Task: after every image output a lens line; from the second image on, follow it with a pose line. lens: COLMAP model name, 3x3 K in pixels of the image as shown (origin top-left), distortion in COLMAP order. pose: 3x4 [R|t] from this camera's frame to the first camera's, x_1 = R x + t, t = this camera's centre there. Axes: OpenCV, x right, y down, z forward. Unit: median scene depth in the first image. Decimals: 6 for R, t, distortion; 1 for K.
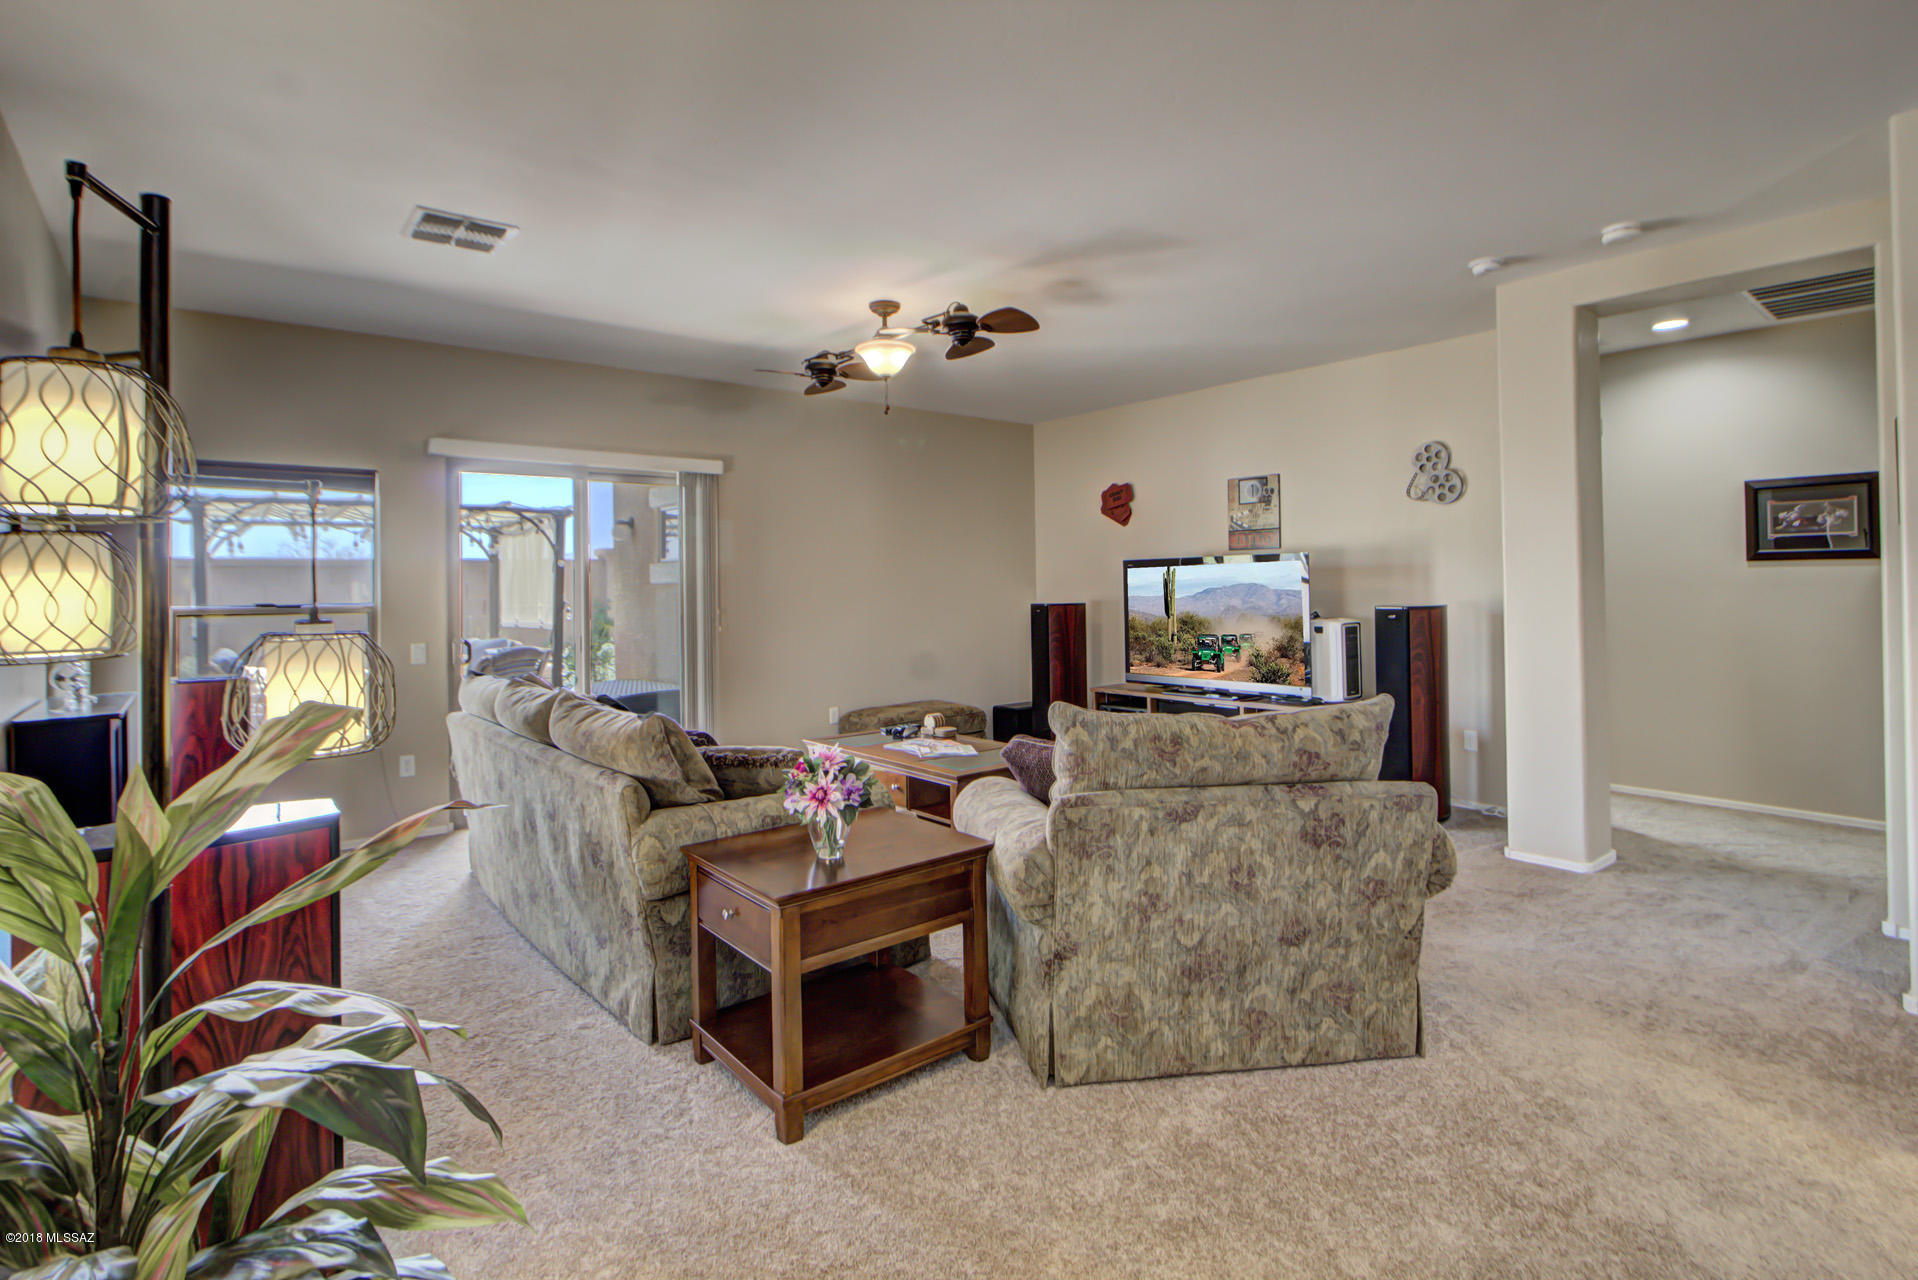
lens RADIAL K [[922.0, 0, 962.0], [0, 922.0, 591.1], [0, 0, 1]] dist [-0.010449, -0.000404]
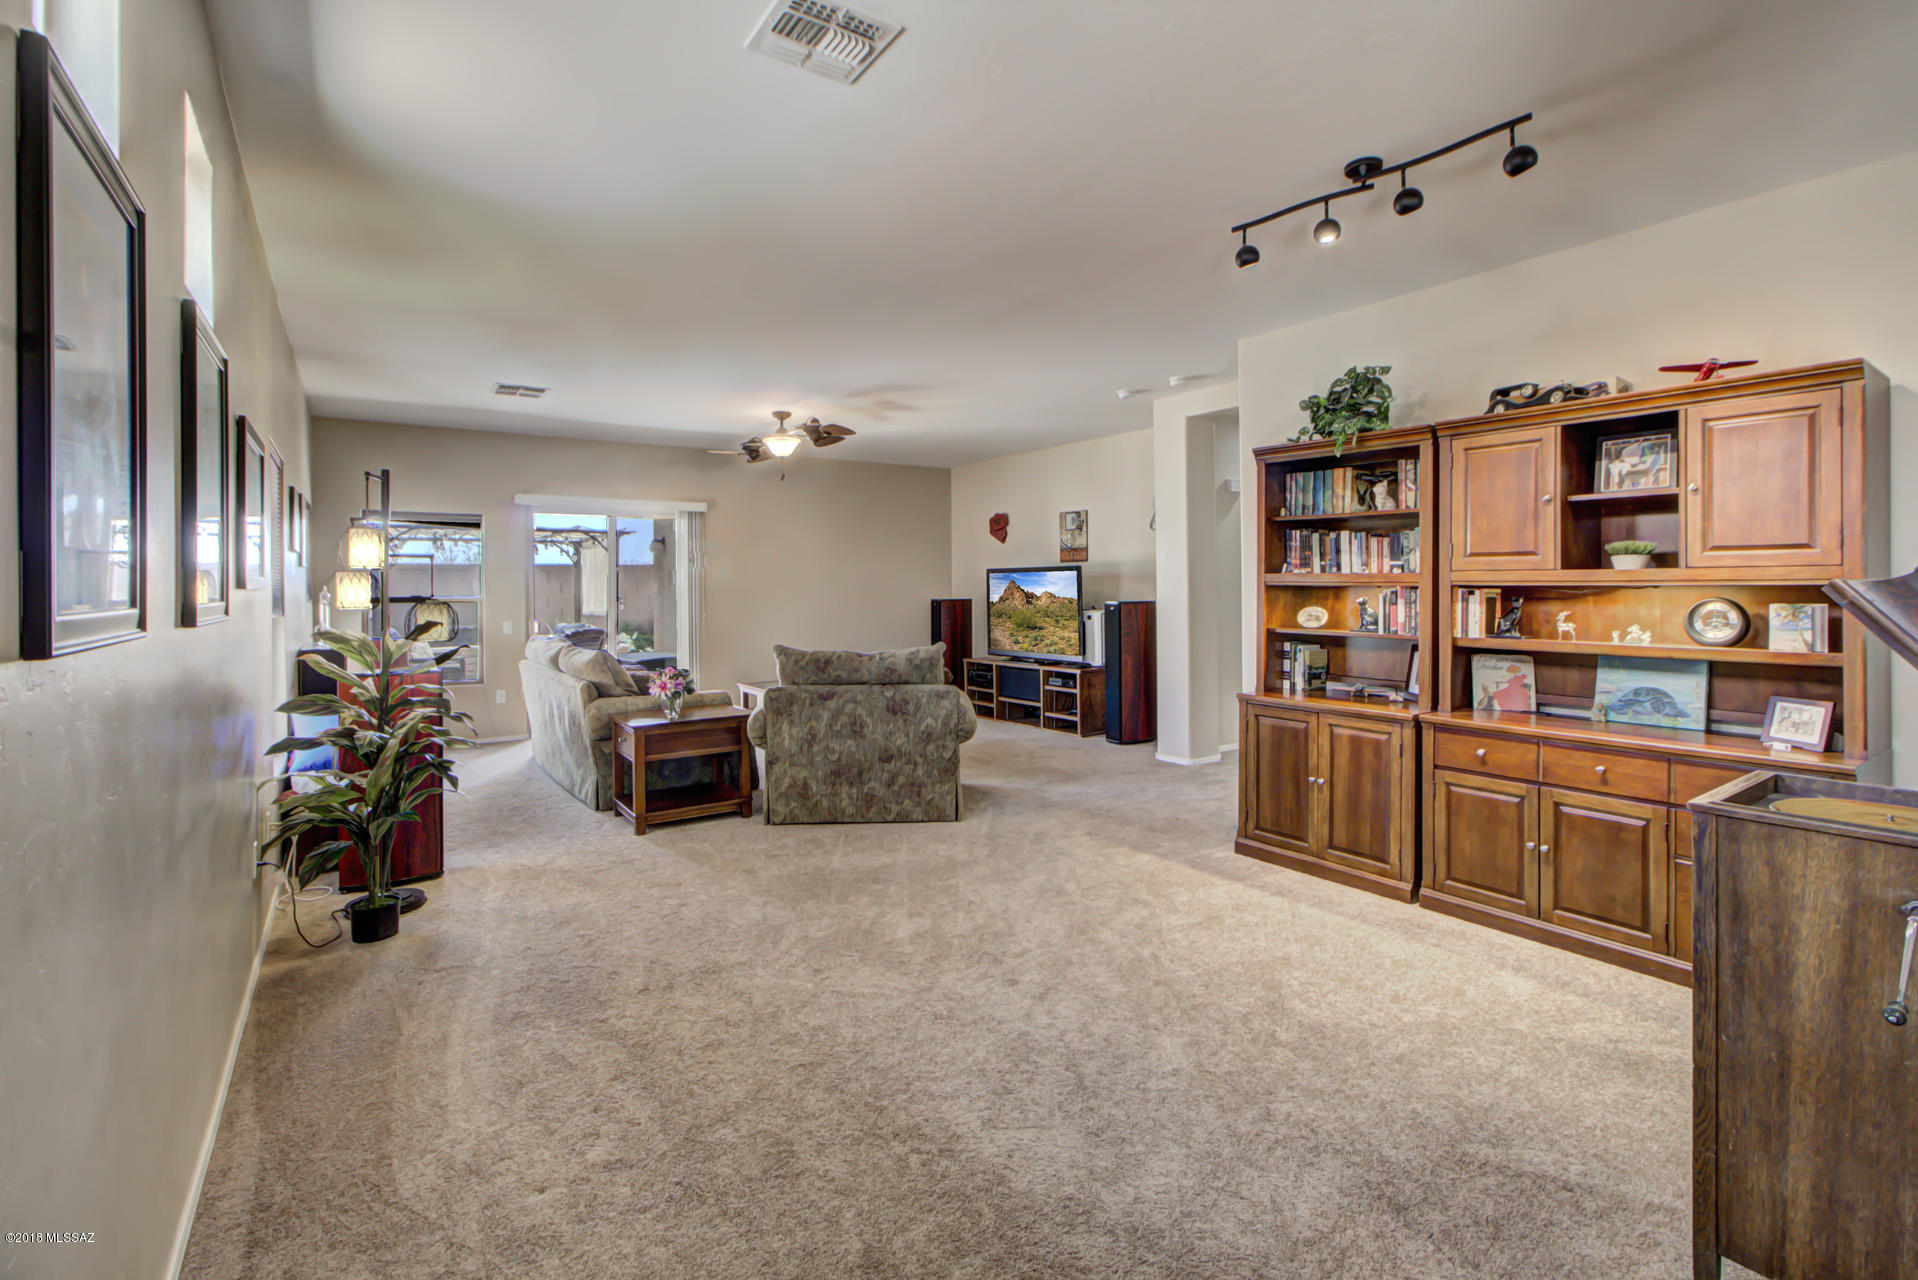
lens RADIAL K [[878.3, 0, 993.1], [0, 878.3, 588.1], [0, 0, 1]] dist [-0.027300, 0.019662]
pose [[0.997867, 0.004509, -0.065129, 0.703728], [-0.004507, 0.999990, 0.000179, -0.009956], [0.065130, 0.000115, 0.997877, -0.930666]]
